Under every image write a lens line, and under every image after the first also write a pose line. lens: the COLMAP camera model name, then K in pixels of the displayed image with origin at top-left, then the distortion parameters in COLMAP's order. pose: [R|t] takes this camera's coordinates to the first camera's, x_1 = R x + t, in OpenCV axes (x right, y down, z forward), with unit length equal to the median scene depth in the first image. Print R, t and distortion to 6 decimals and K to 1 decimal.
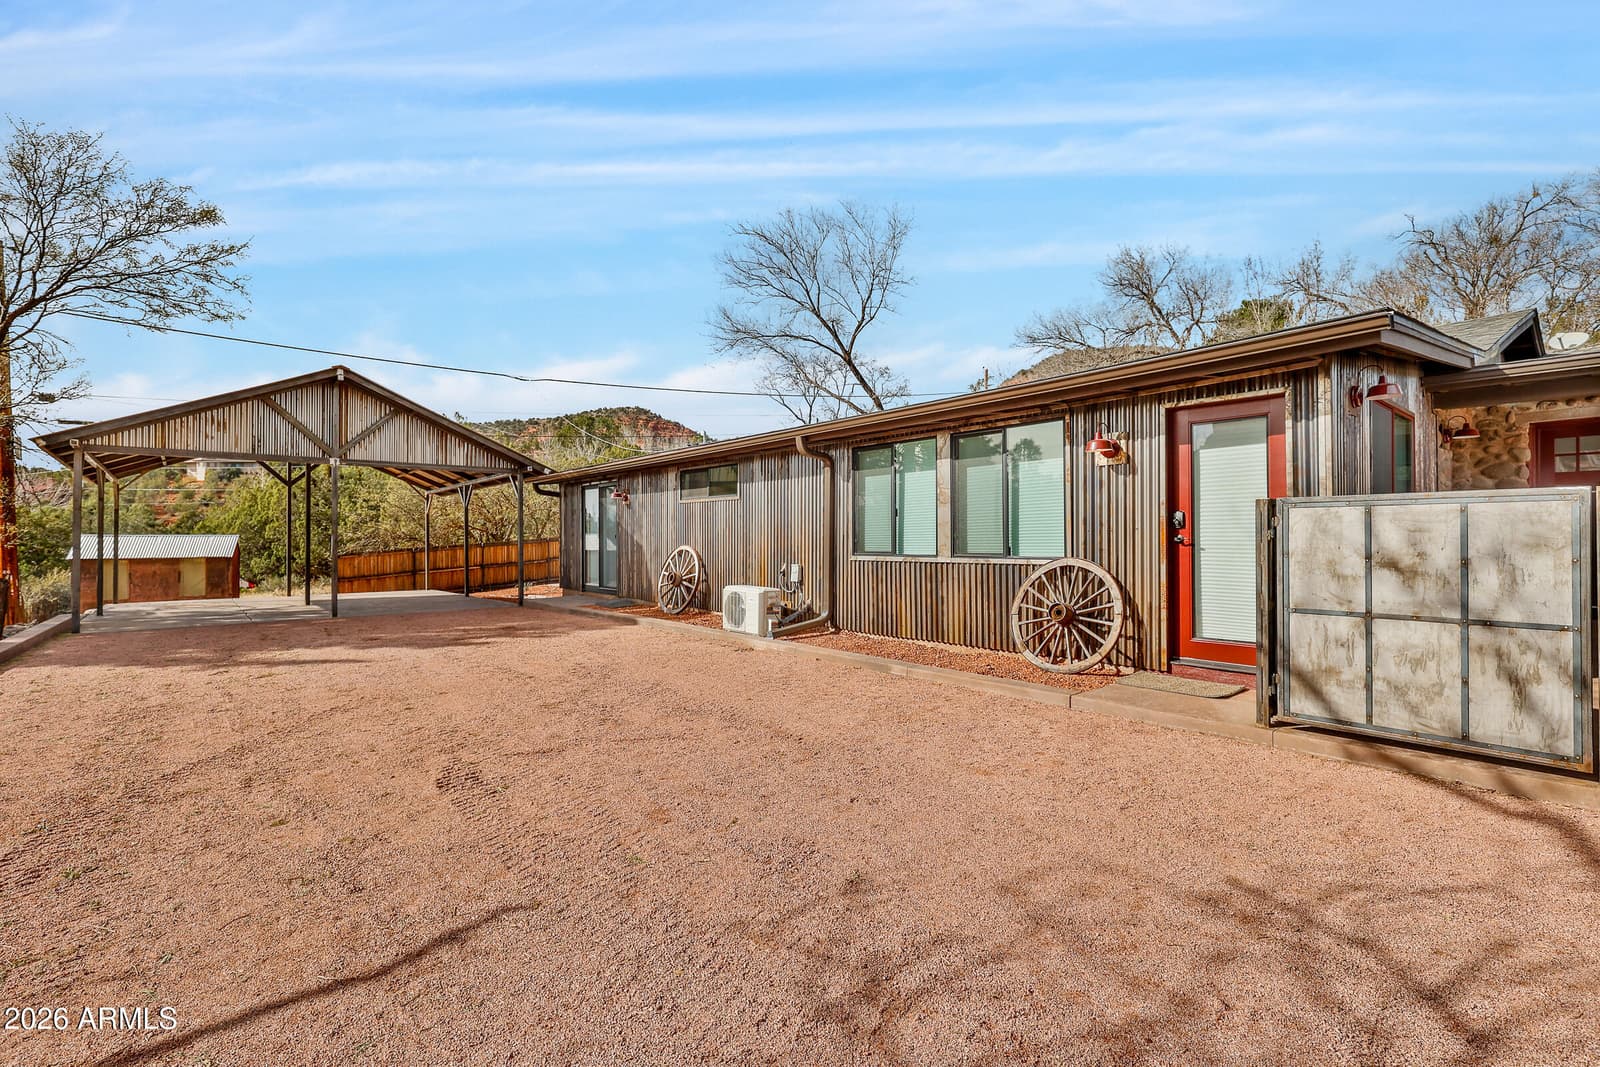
lens RADIAL K [[687.0, 0, 800.9], [0, 687.0, 521.9], [0, 0, 1]] dist [-0.012775, -0.000521]
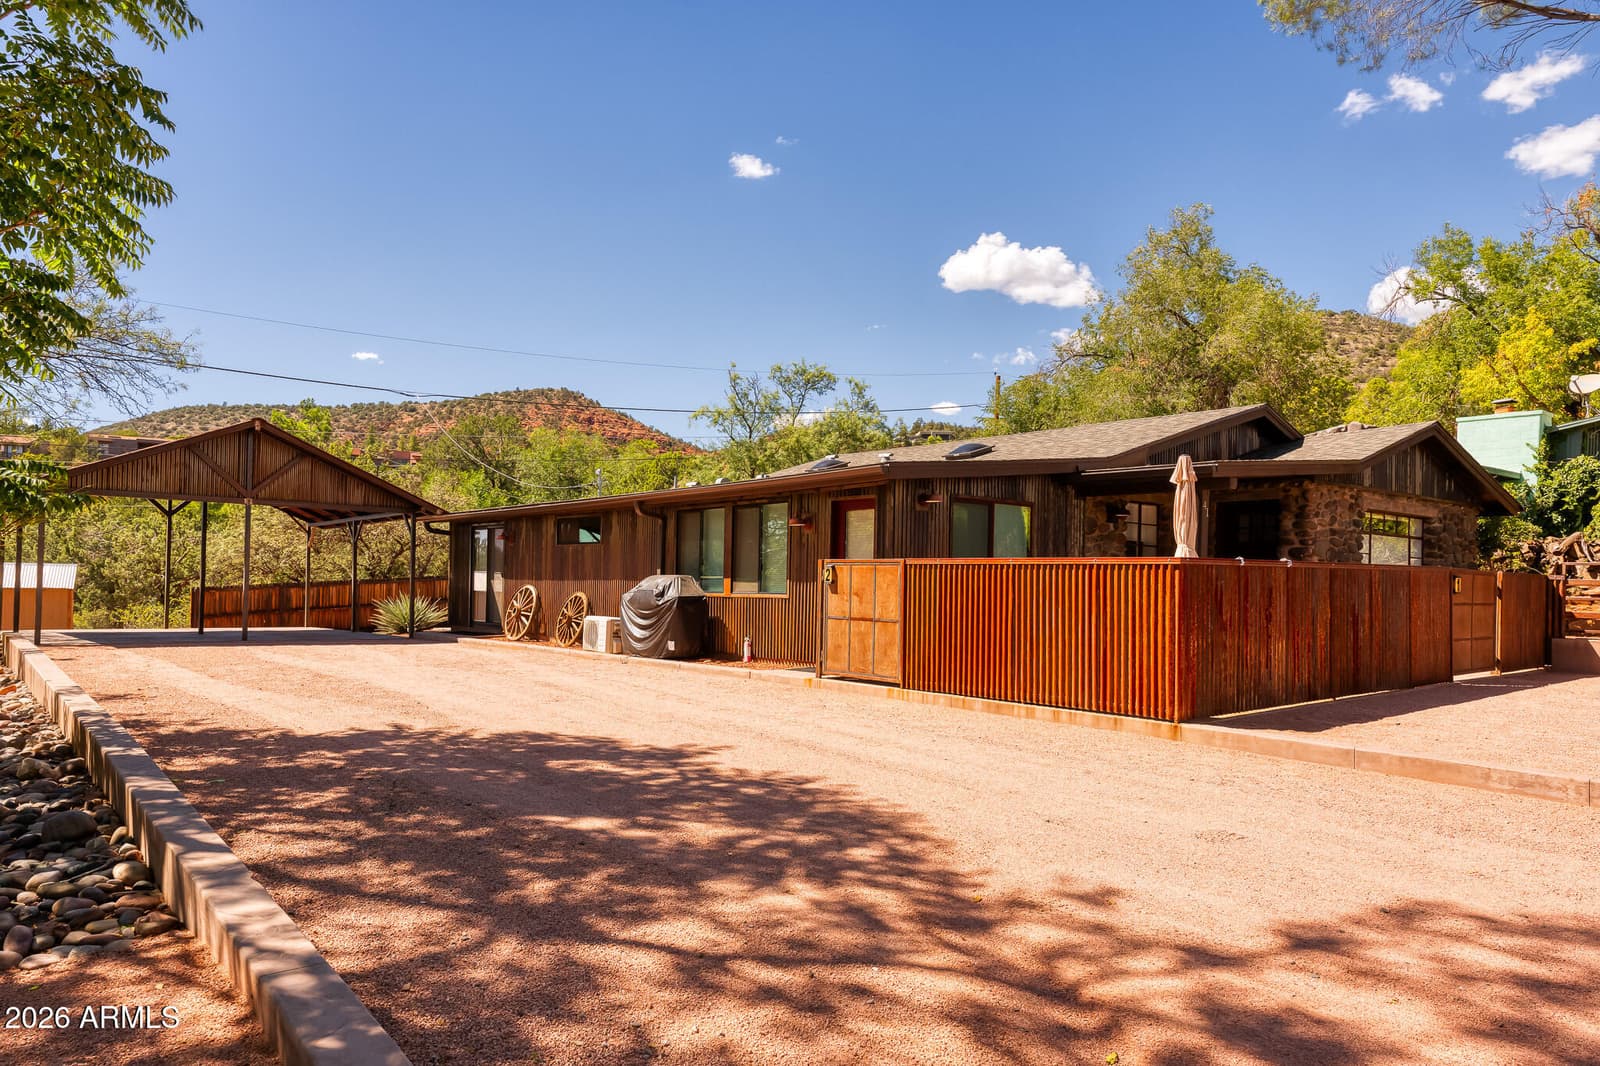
lens RADIAL K [[1022.5, 0, 773.0], [0, 1022.5, 540.1], [0, 0, 1]] dist [0.052898, 0.004560]
pose [[0.999257, 0.025307, -0.029080, 0.395522], [-0.026035, 0.999351, -0.024904, -0.008726], [0.028431, 0.025643, 0.999267, -1.183521]]
